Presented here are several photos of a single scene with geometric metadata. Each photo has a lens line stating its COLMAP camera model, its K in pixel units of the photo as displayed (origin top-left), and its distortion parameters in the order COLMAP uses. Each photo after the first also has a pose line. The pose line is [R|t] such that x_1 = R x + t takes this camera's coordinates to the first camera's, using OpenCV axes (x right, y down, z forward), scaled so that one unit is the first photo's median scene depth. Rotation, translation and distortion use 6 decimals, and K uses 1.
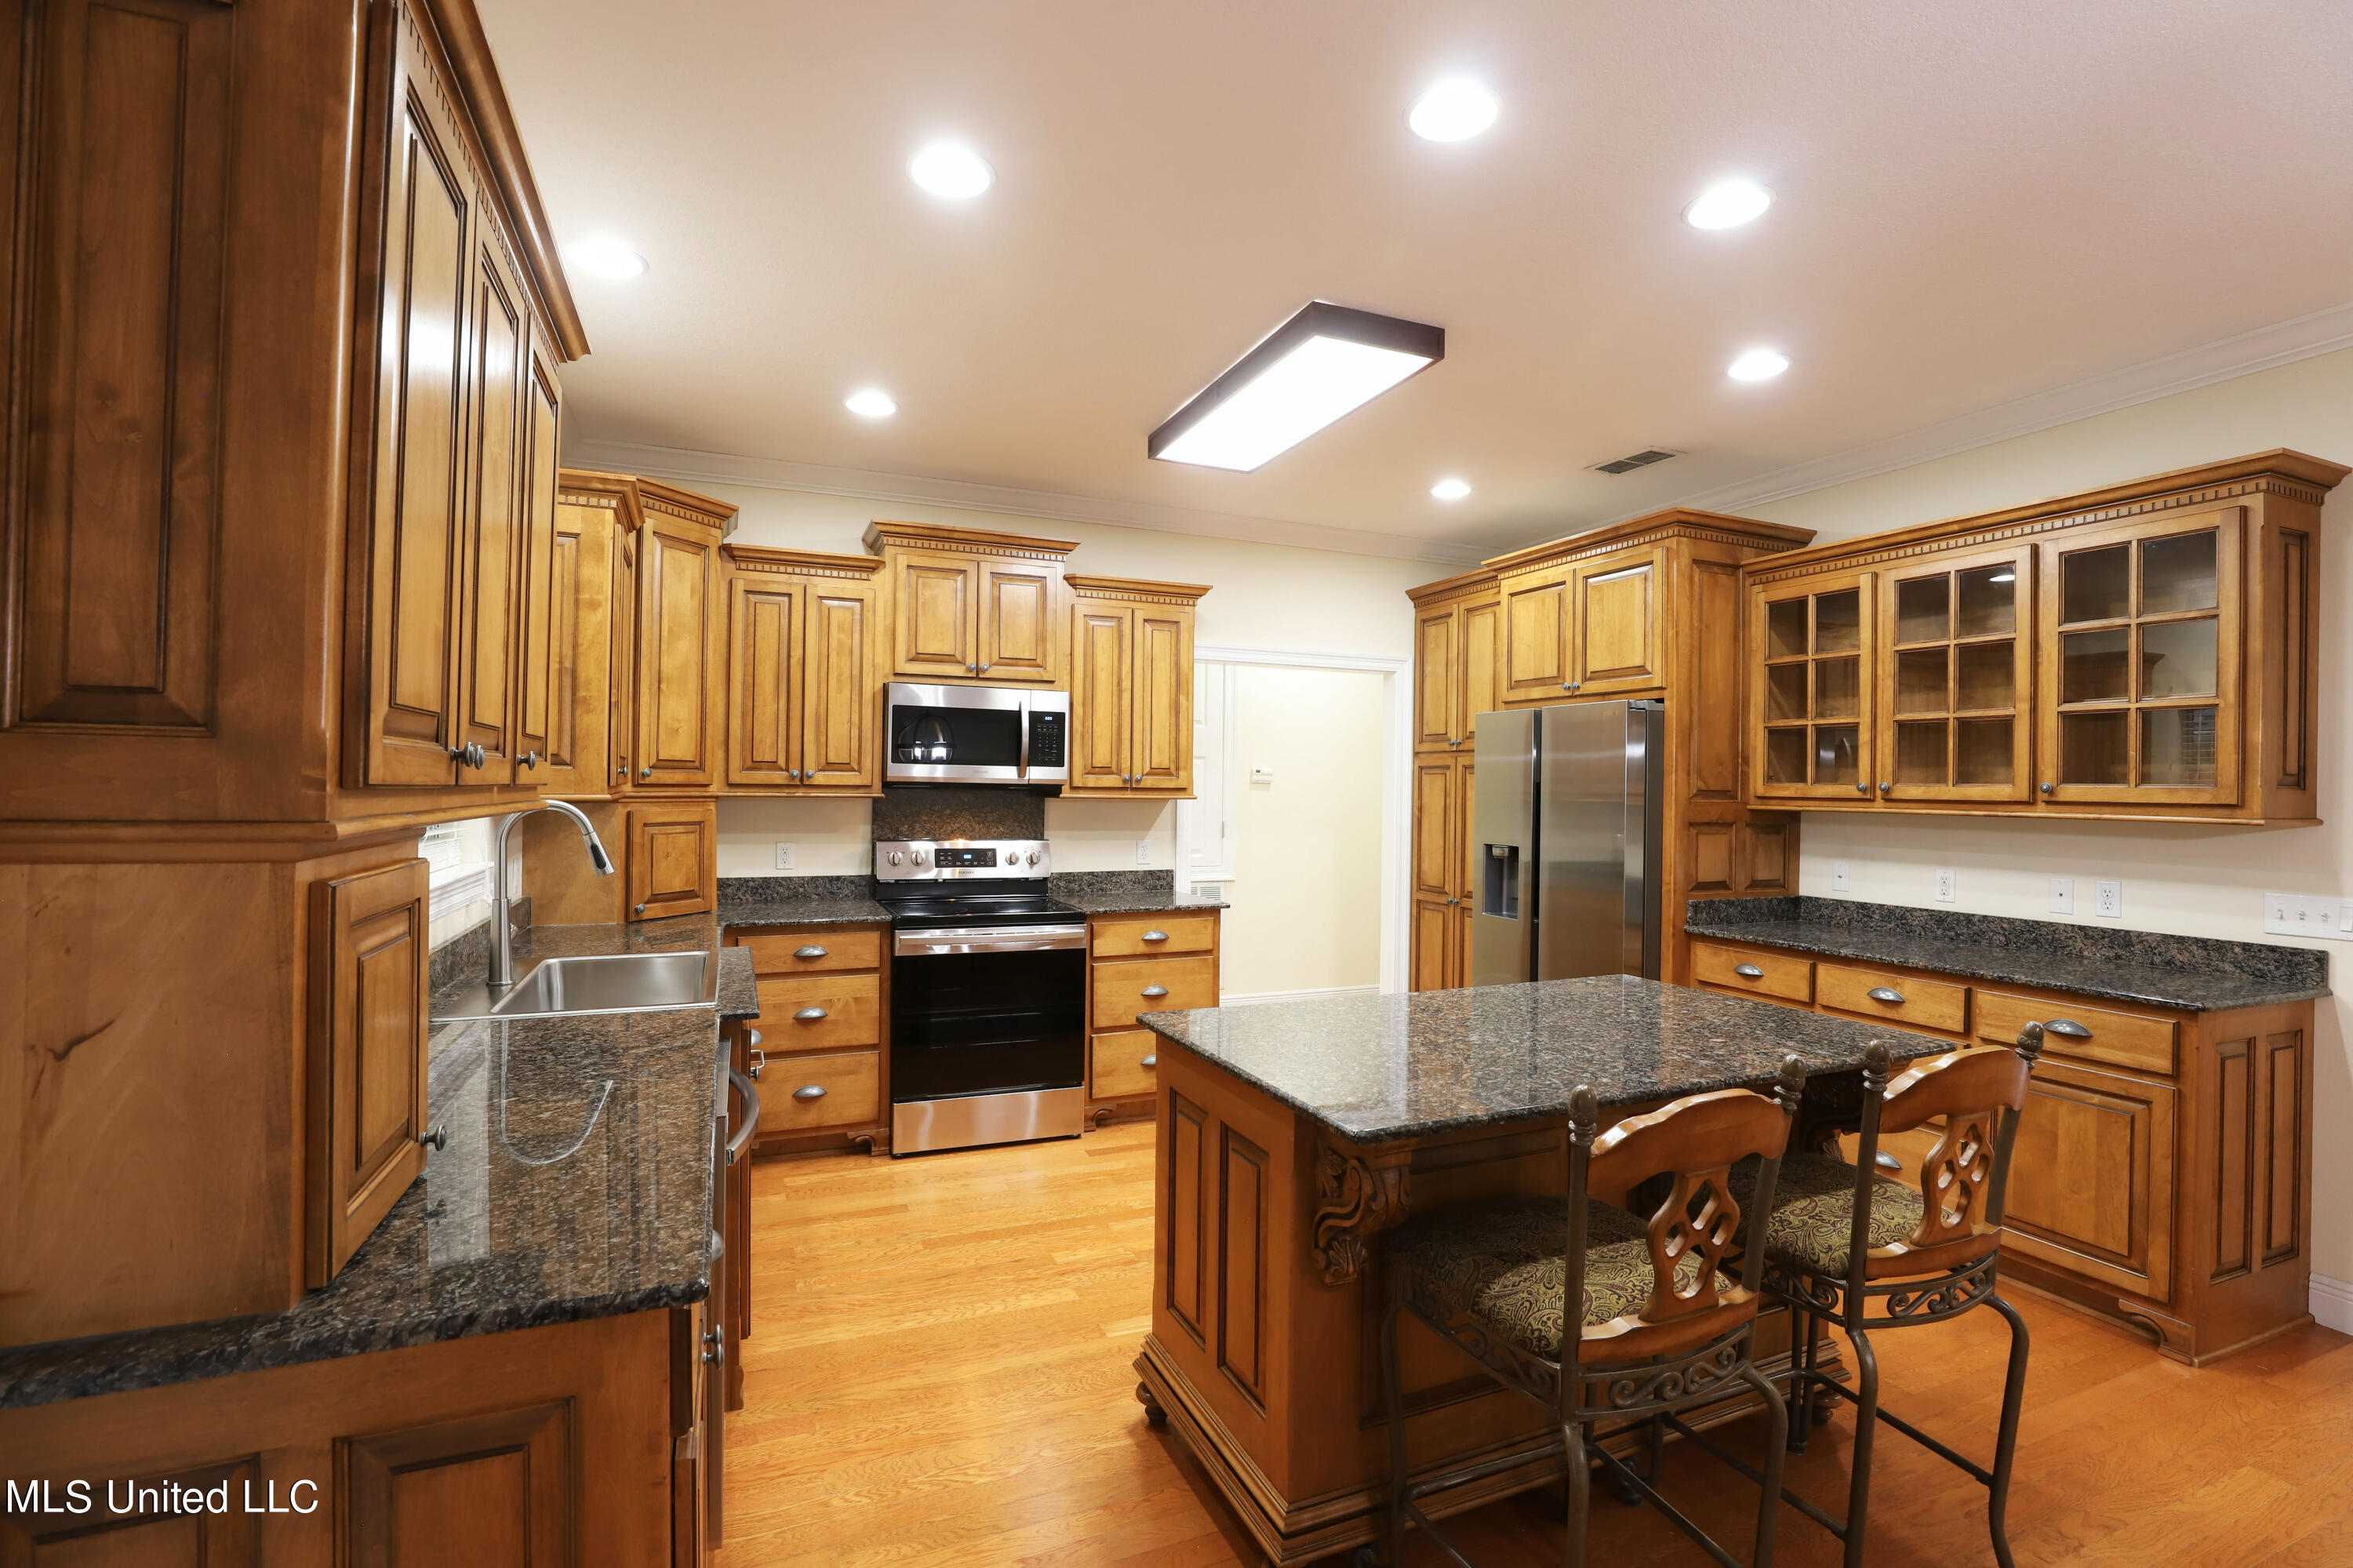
lens RADIAL K [[1072.8, 0, 1189.9], [0, 1072.8, 780.8], [0, 0, 1]] dist [-0.047179, 0.014344]
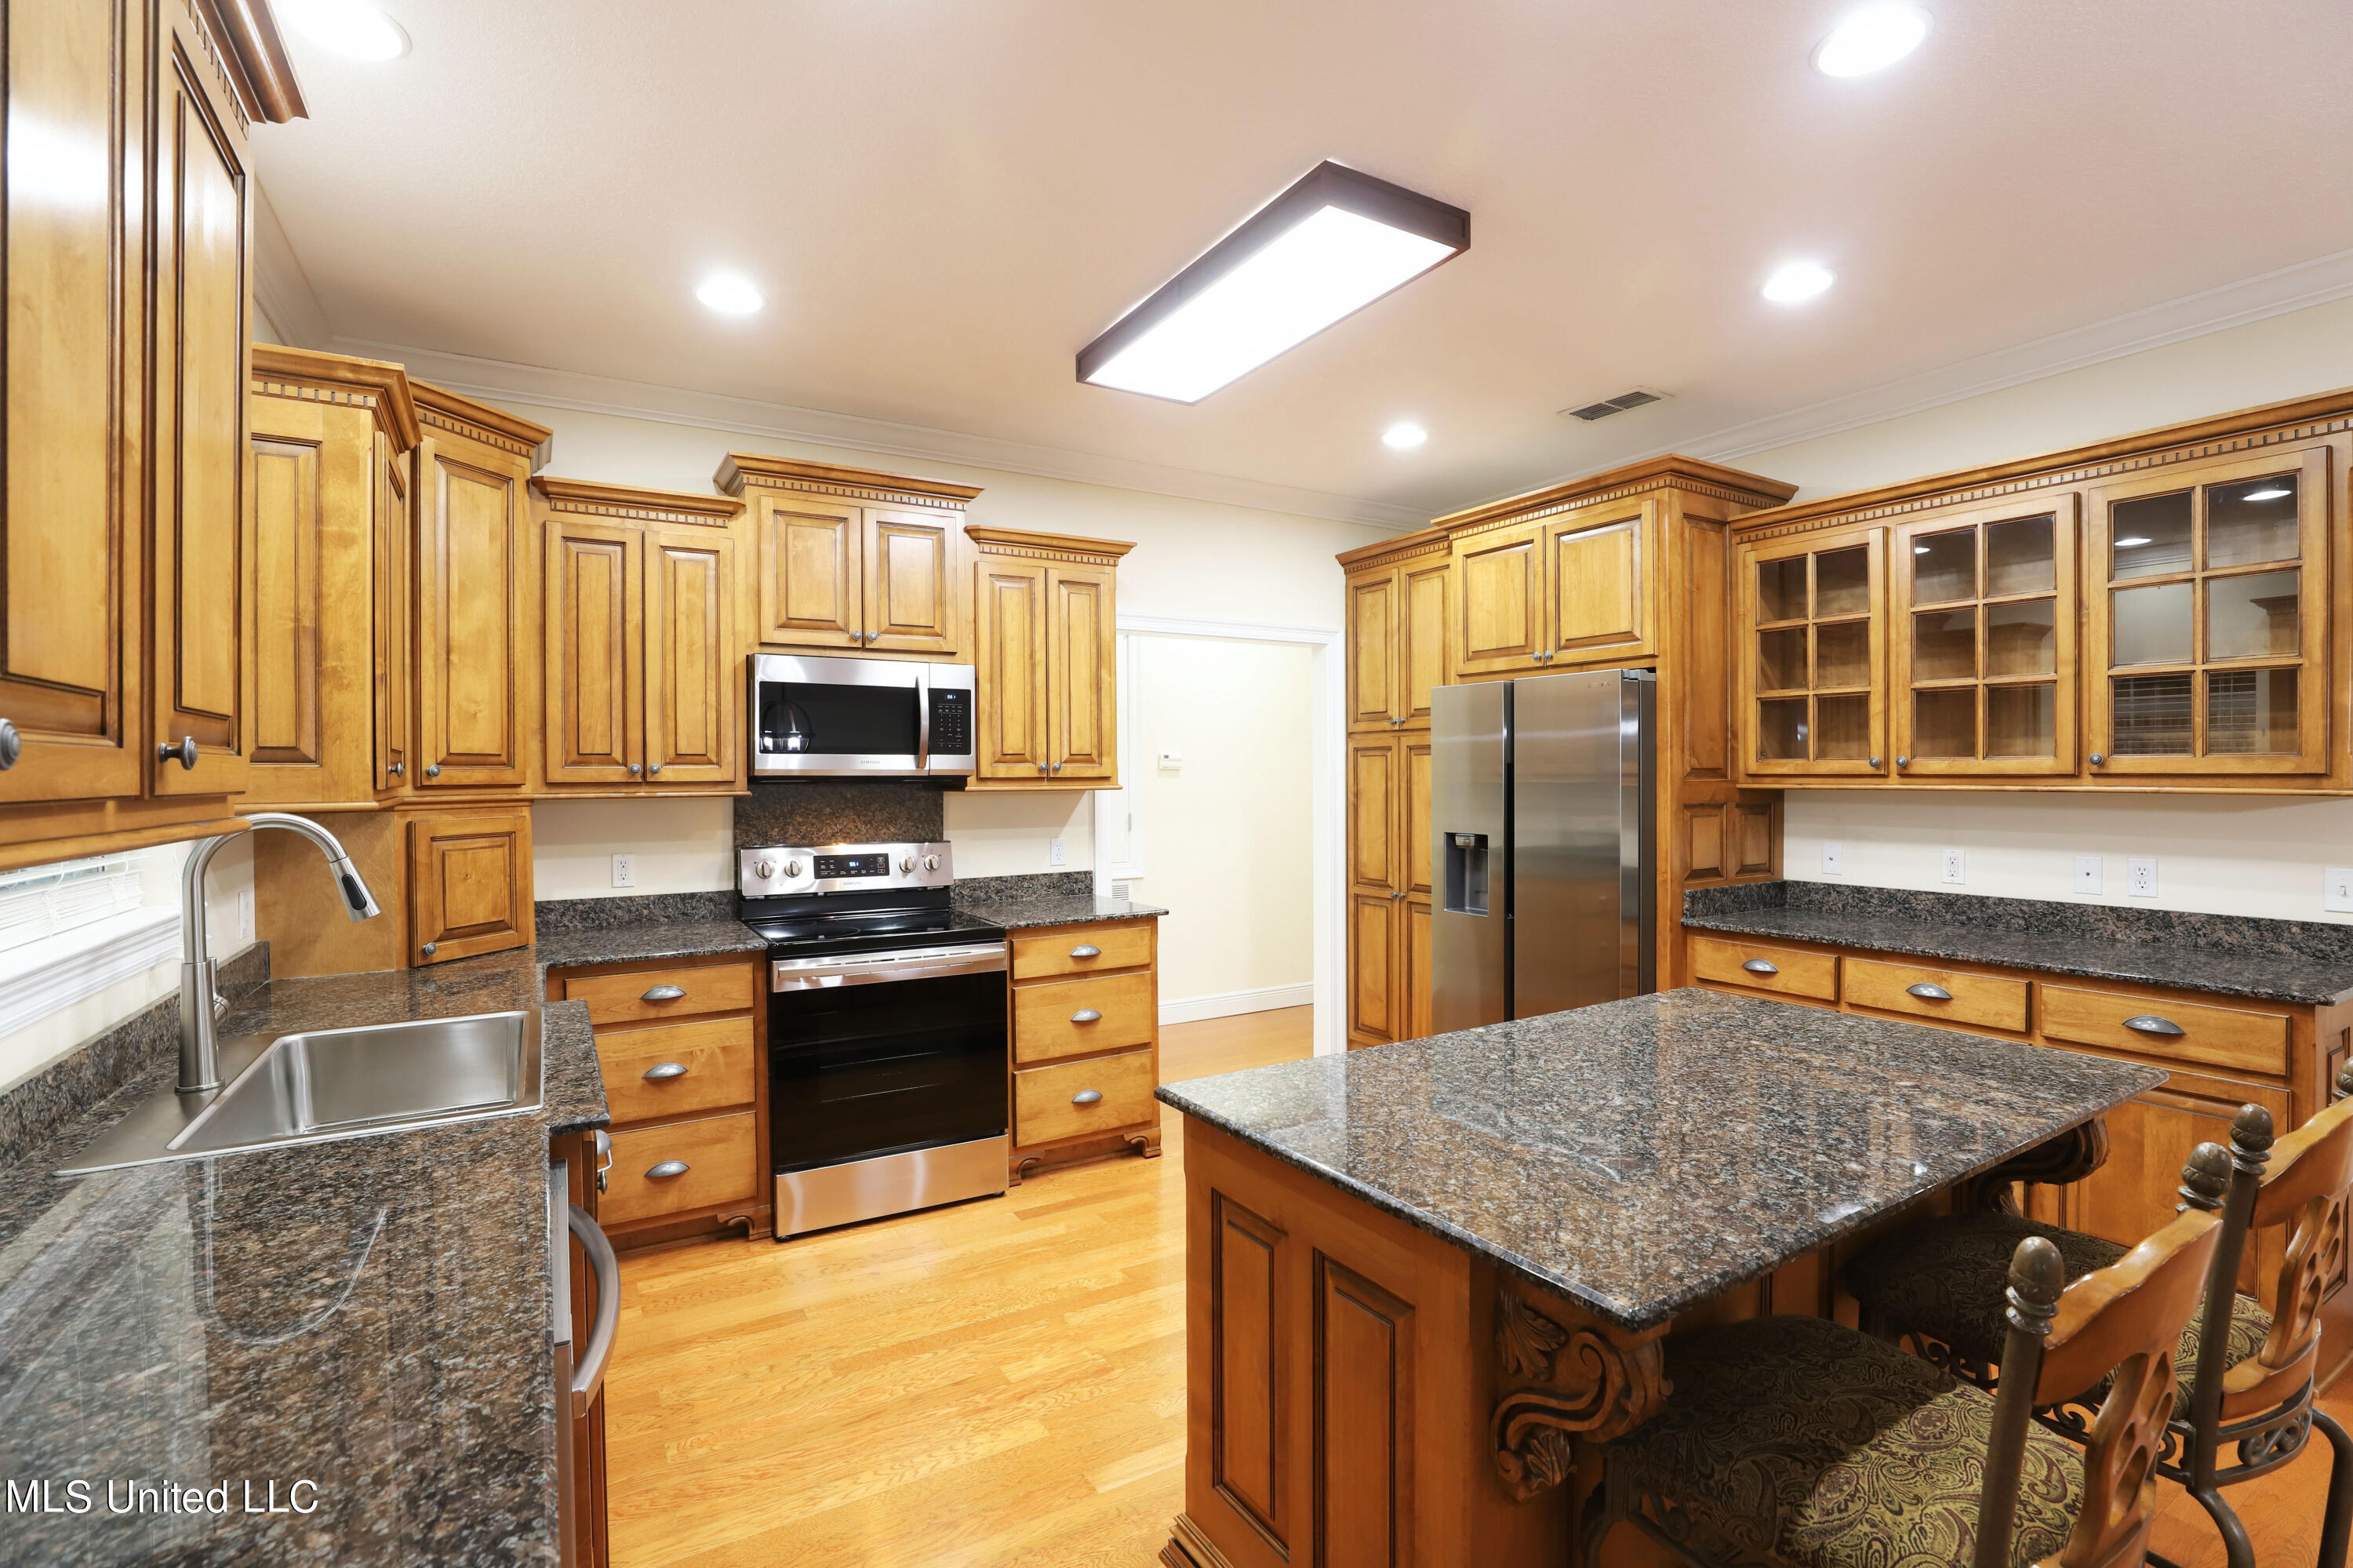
lens RADIAL K [[1072.8, 0, 1189.9], [0, 1072.8, 780.8], [0, 0, 1]] dist [-0.047179, 0.014344]
pose [[0.989868, -0.019805, 0.140603, -0.077179], [0.018029, 0.999741, 0.013890, -0.001110], [-0.140842, -0.011215, 0.989969, 0.169207]]
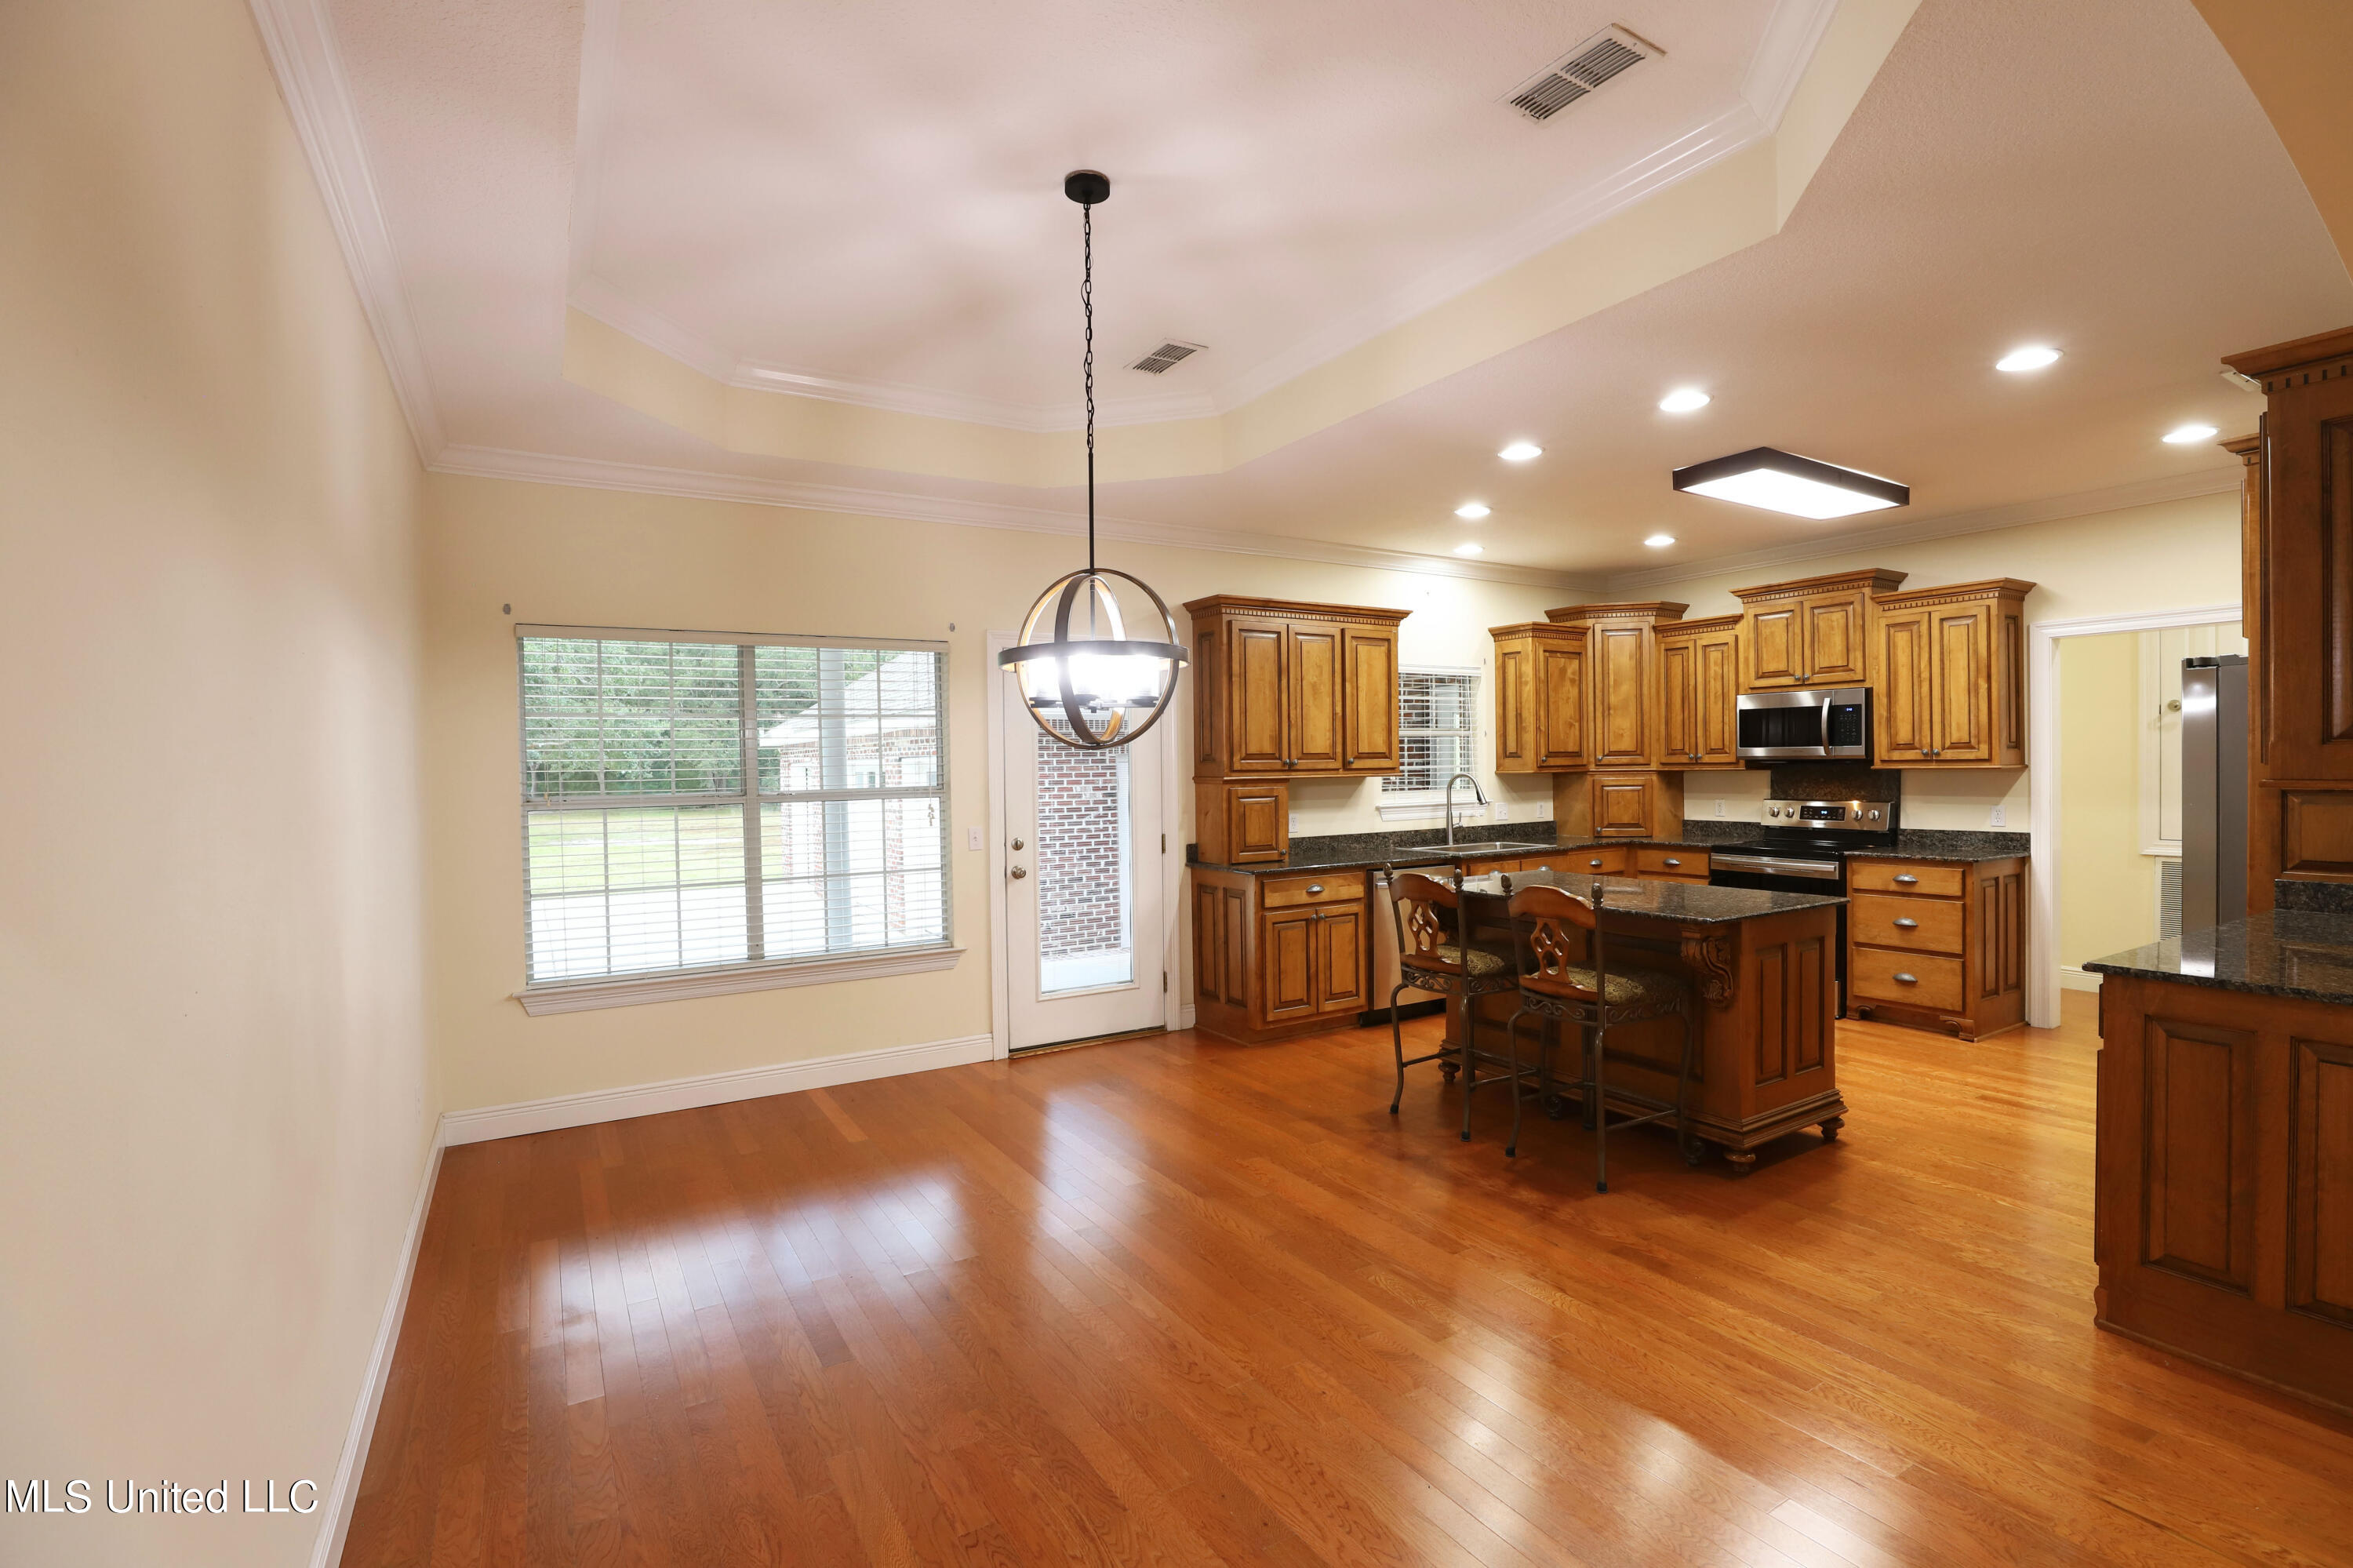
lens RADIAL K [[1072.8, 0, 1189.9], [0, 1072.8, 780.8], [0, 0, 1]] dist [-0.047179, 0.014344]
pose [[0.141717, -0.001520, -0.989906, 1.225735], [0.020291, 0.999793, 0.001370, 0.013968], [0.989699, -0.020281, 0.141719, 0.002108]]
